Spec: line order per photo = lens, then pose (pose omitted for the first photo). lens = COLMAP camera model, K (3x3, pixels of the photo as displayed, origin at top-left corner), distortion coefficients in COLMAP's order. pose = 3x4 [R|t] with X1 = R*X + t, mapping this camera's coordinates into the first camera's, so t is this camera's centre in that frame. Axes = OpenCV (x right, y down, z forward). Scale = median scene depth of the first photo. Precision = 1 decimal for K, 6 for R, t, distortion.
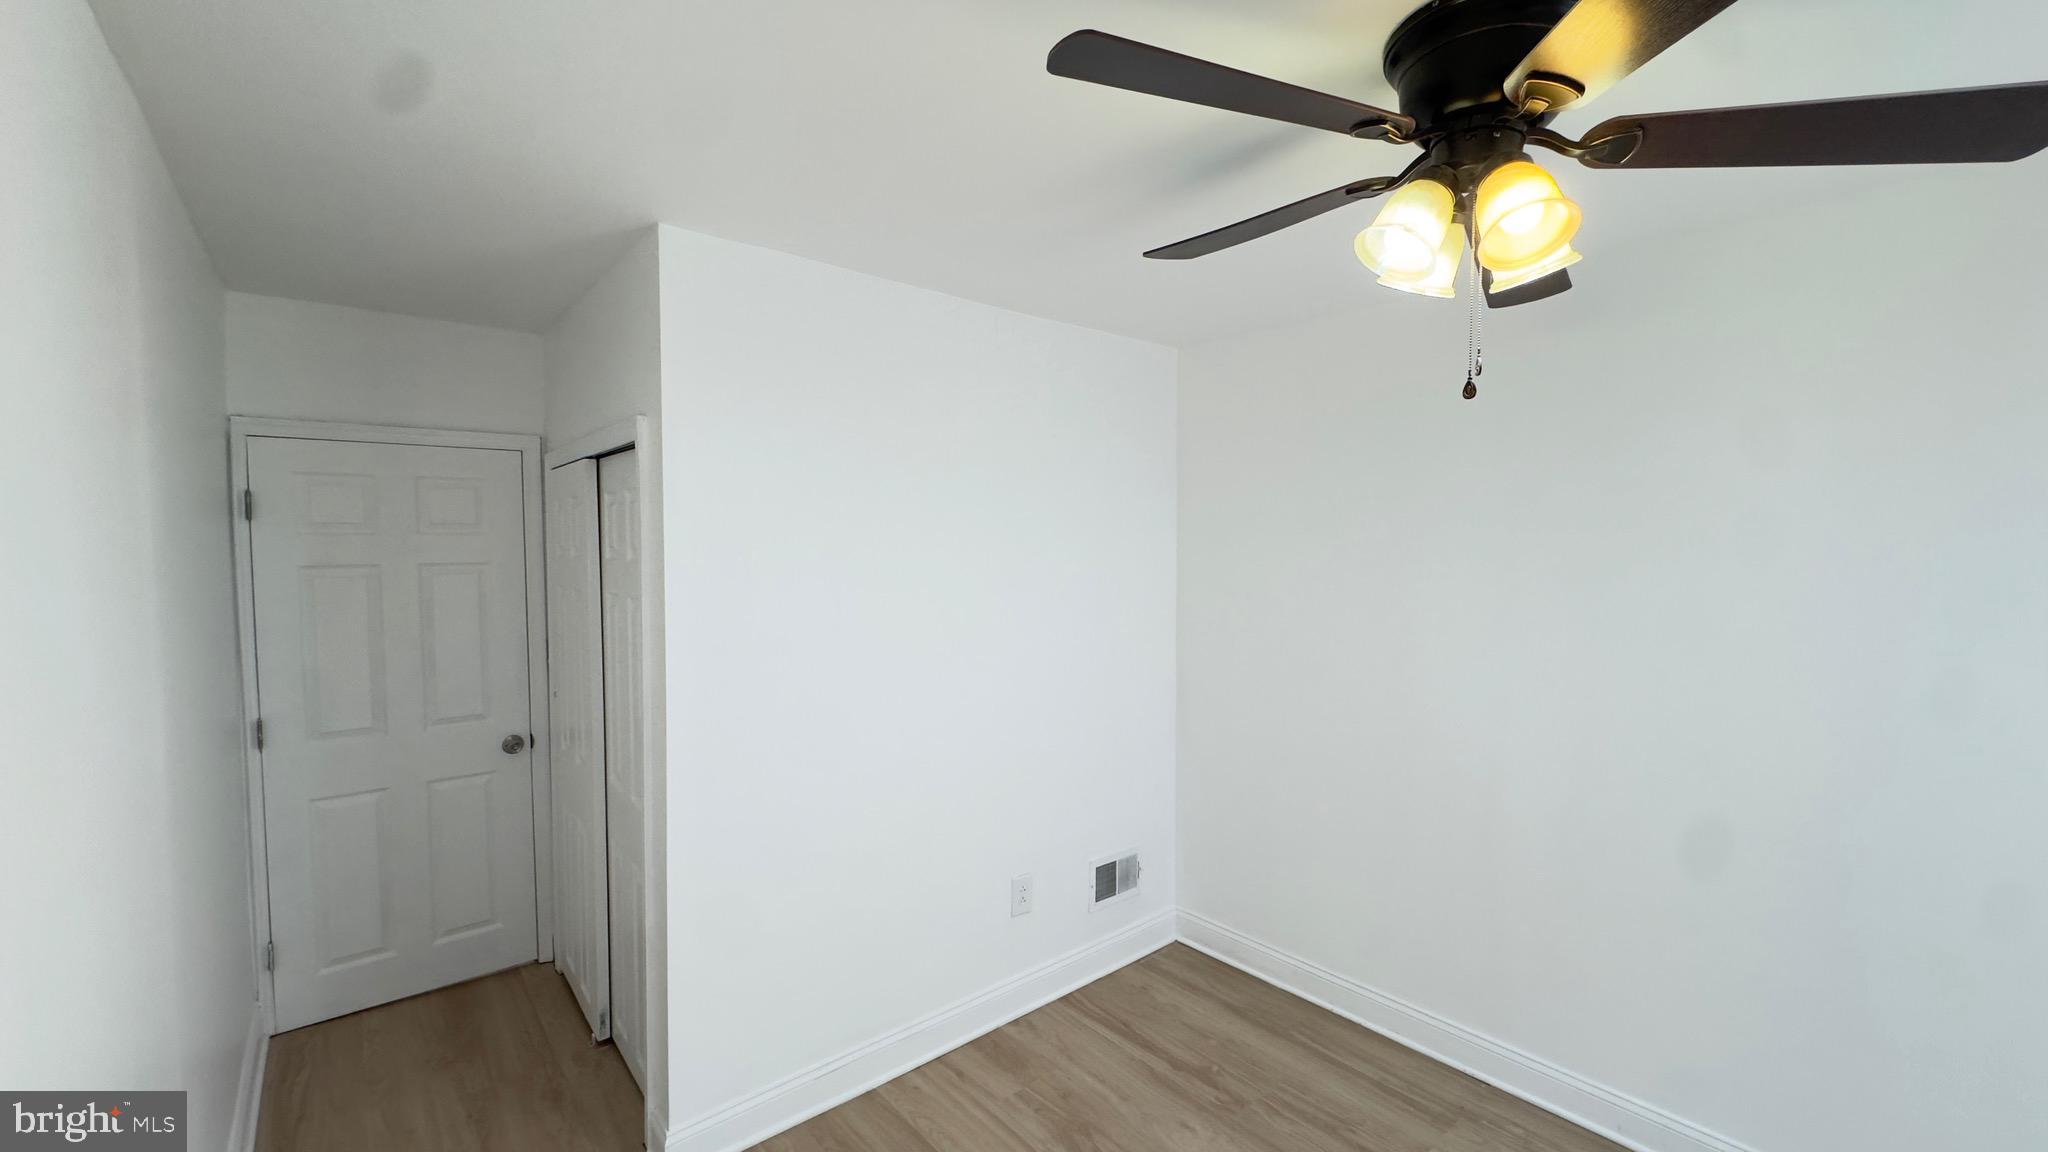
lens RADIAL K [[816.1, 0, 1024.0], [0, 816.1, 576.0], [0, 0, 1]] dist [-0.000852, -0.000052]
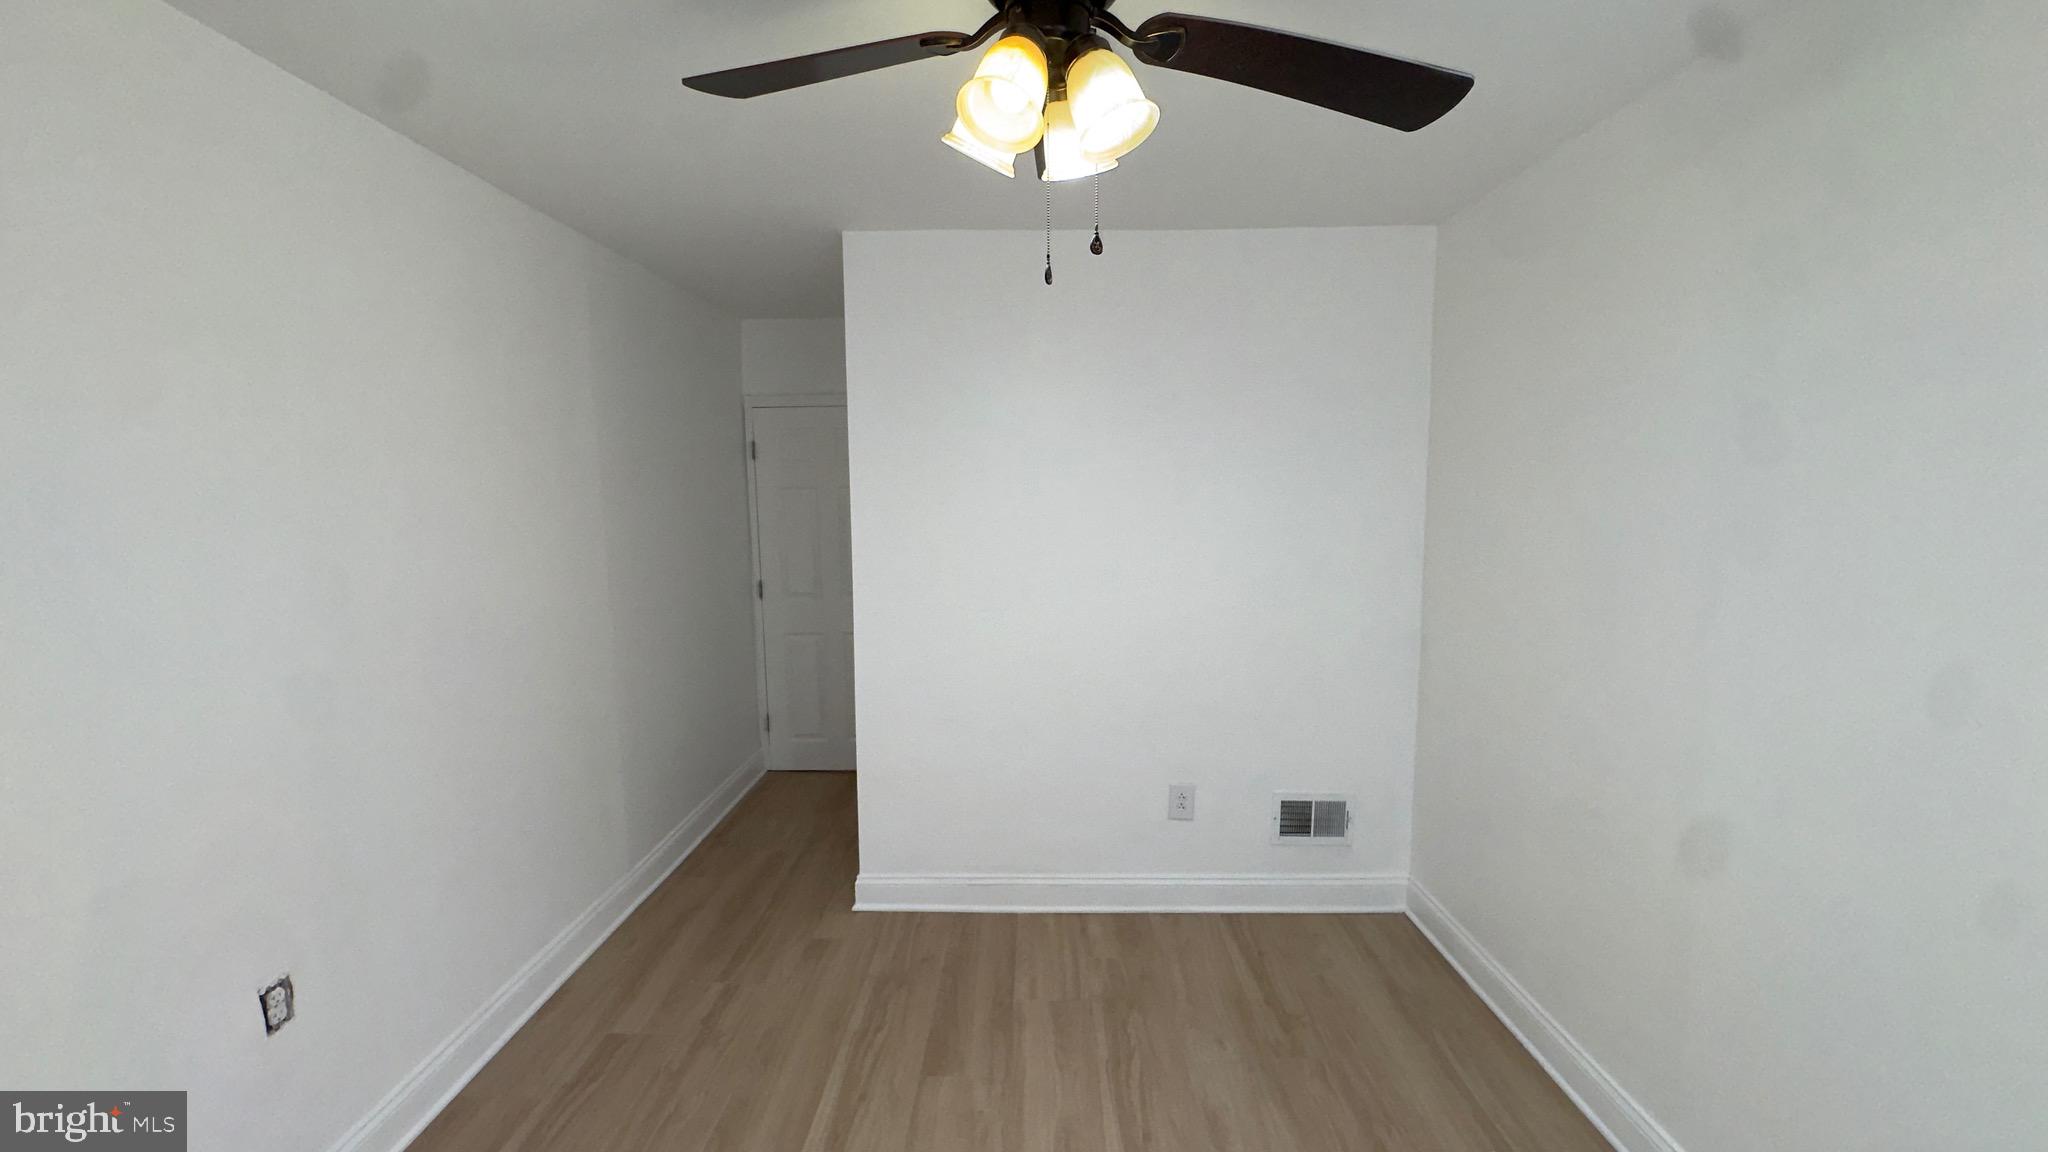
lens RADIAL K [[816.1, 0, 1024.0], [0, 816.1, 576.0], [0, 0, 1]] dist [-0.000852, -0.000052]
pose [[0.755092, 0.065398, -0.652349, 0.545830], [-0.017926, 0.996700, 0.079170, 0.025484], [0.655373, -0.048087, 0.753773, 0.100925]]
